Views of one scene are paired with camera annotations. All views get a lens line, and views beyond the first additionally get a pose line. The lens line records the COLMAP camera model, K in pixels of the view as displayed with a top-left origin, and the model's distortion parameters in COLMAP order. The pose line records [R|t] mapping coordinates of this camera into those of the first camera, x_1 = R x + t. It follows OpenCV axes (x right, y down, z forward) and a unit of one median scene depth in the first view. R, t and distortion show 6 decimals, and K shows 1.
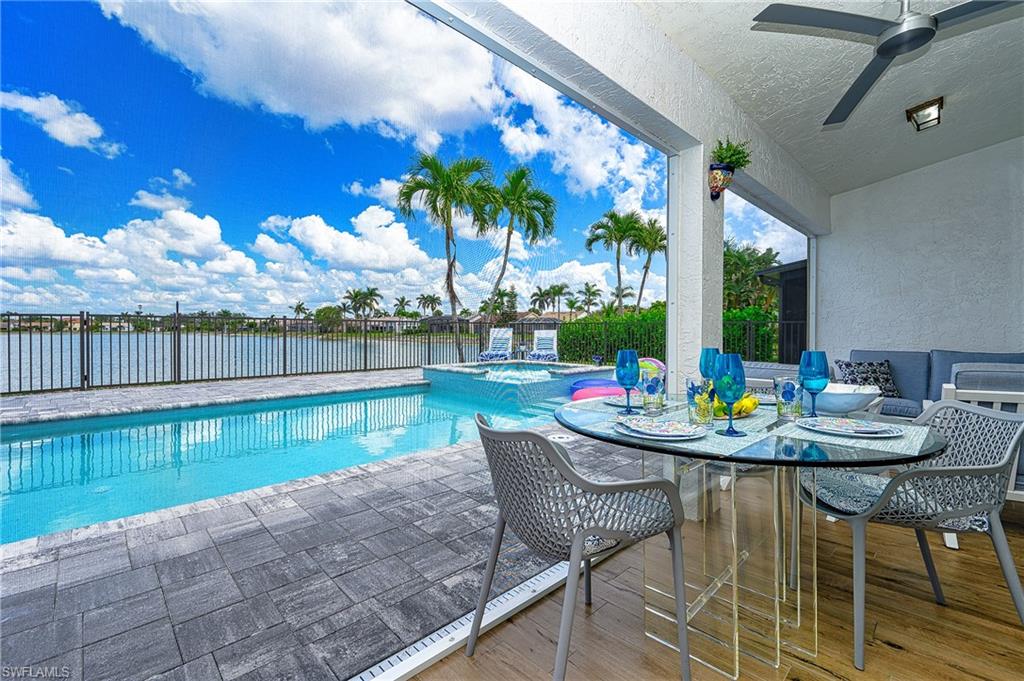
lens RADIAL K [[428.5, 0, 450.3], [0, 428.5, 350.5], [0, 0, 1]] dist [-0.000812, 0.000525]
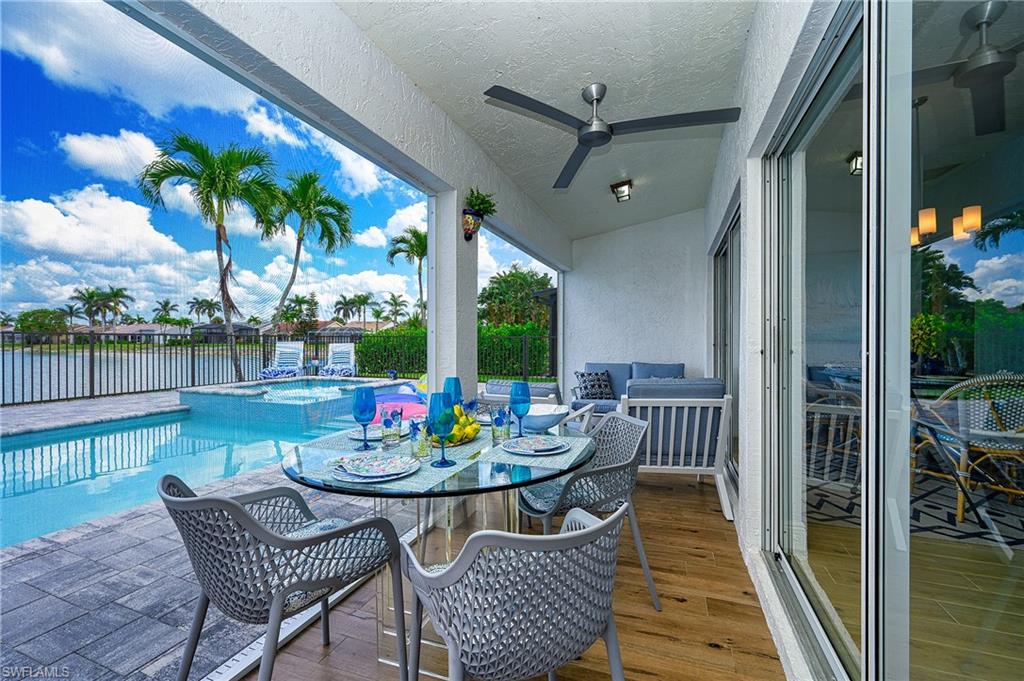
lens RADIAL K [[428.5, 0, 508.9], [0, 428.5, 339.8], [0, 0, 1]] dist [-0.000812, 0.000525]
pose [[0.897693, 0.000430, 0.440621, 0.166368], [-0.000555, 1.000000, 0.000154, -0.069554], [-0.440621, -0.000383, 0.897693, -0.043900]]
